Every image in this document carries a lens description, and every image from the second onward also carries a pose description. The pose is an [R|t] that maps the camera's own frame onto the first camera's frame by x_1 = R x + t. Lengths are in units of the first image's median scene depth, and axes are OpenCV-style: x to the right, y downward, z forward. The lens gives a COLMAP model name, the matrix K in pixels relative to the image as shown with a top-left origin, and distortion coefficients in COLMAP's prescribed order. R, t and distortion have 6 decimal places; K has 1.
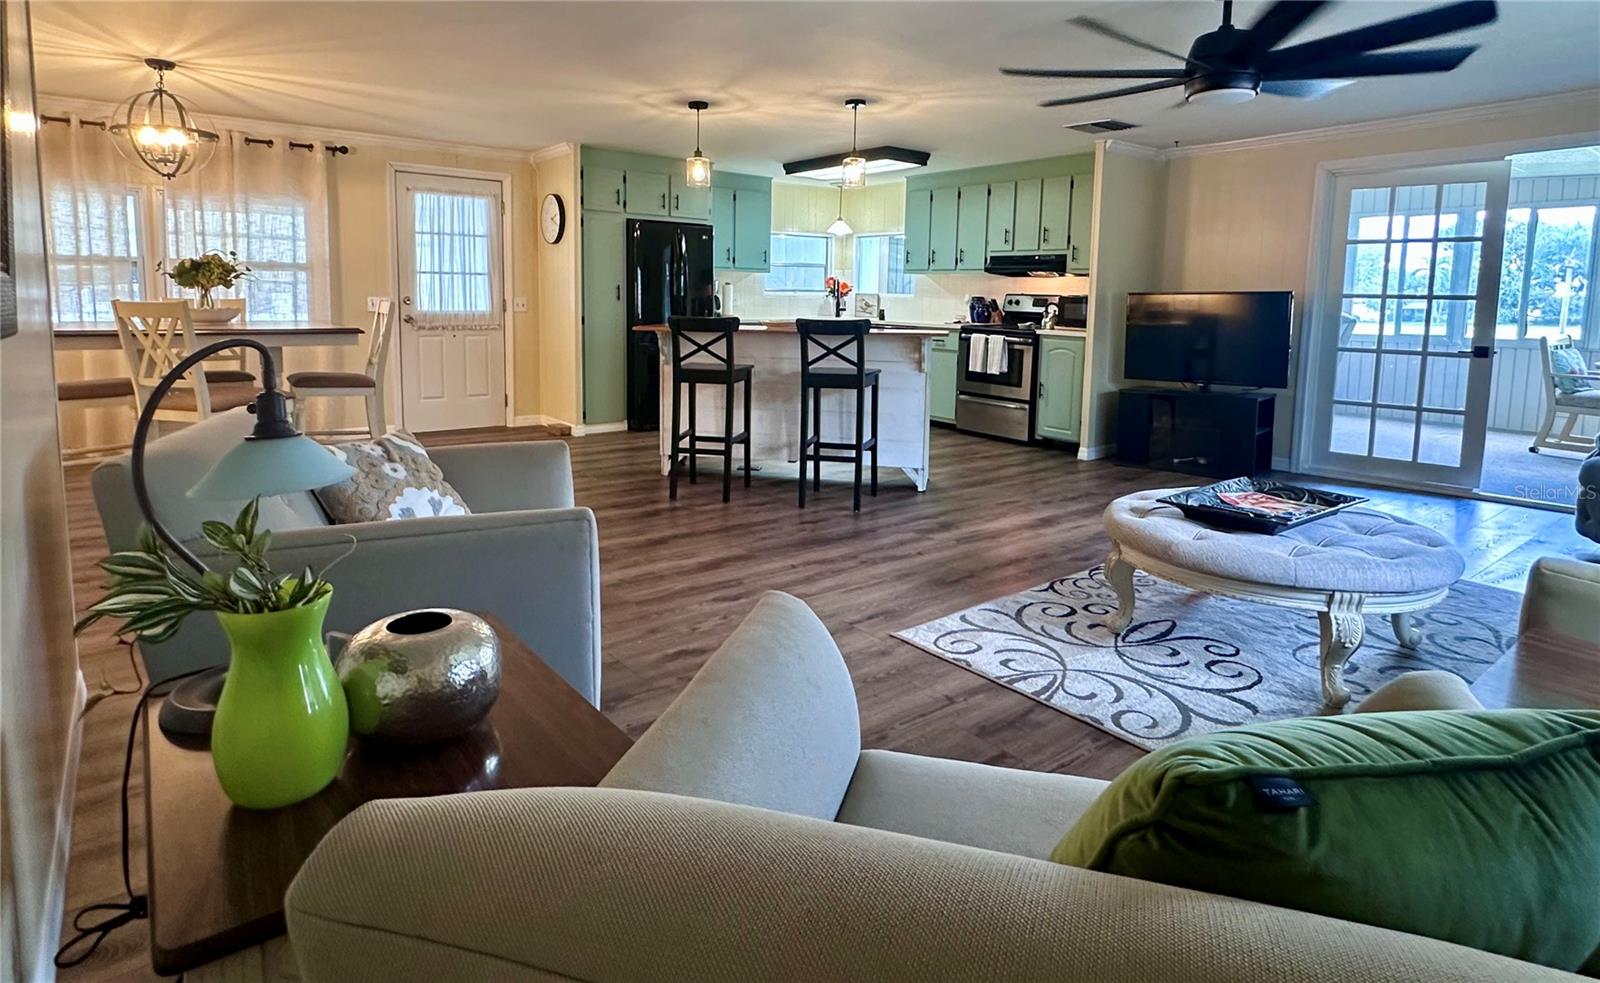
lens RADIAL K [[858.6, 0, 799.0], [0, 858.6, 387.7], [0, 0, 1]] dist [-0.000004, -0.000176]
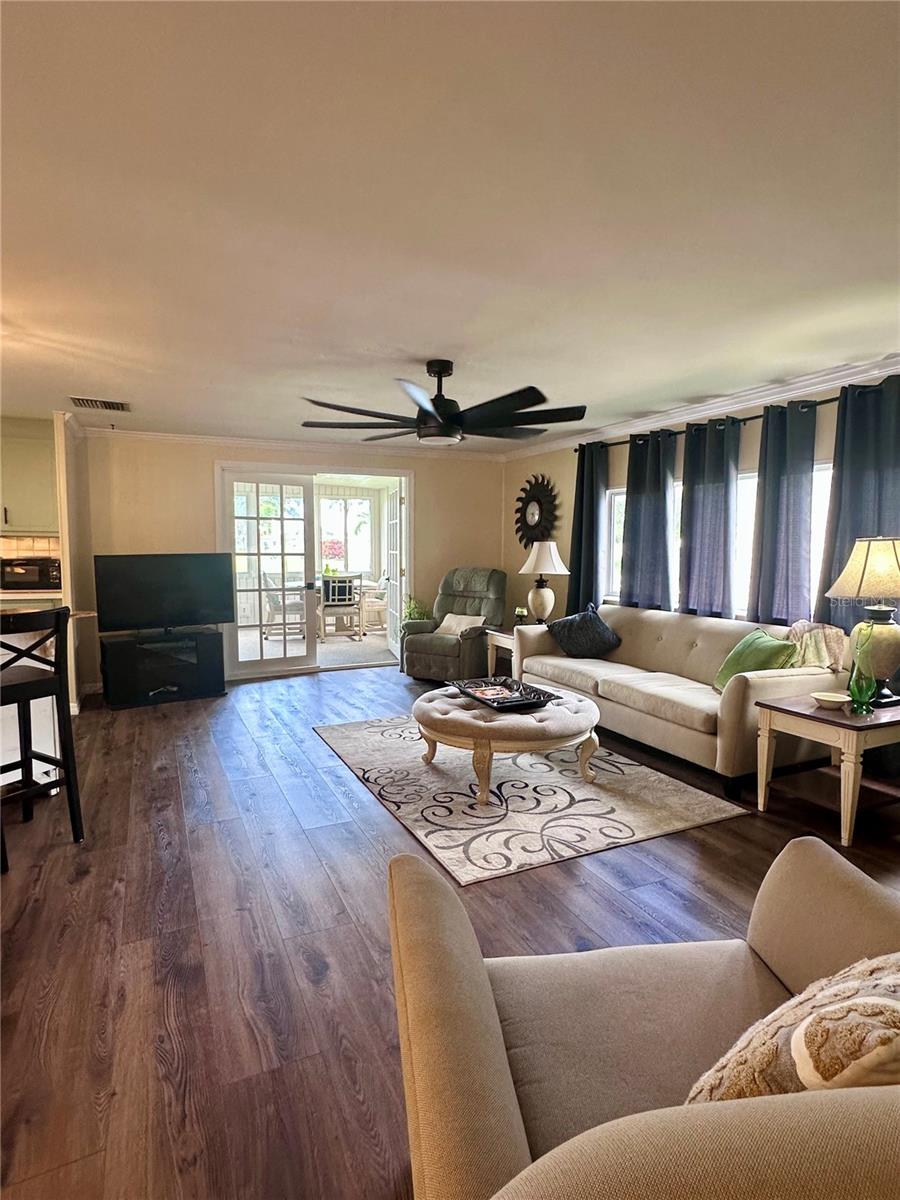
lens RADIAL K [[645.5, 0, 451.3], [0, 645.5, 600.2], [0, 0, 1]] dist [-0.001511, 0.000045]
pose [[0.223733, -0.100269, 0.969479, -0.706021], [0.103179, 0.991541, 0.078740, -0.156274], [-0.969174, 0.082413, 0.232186, 0.822569]]
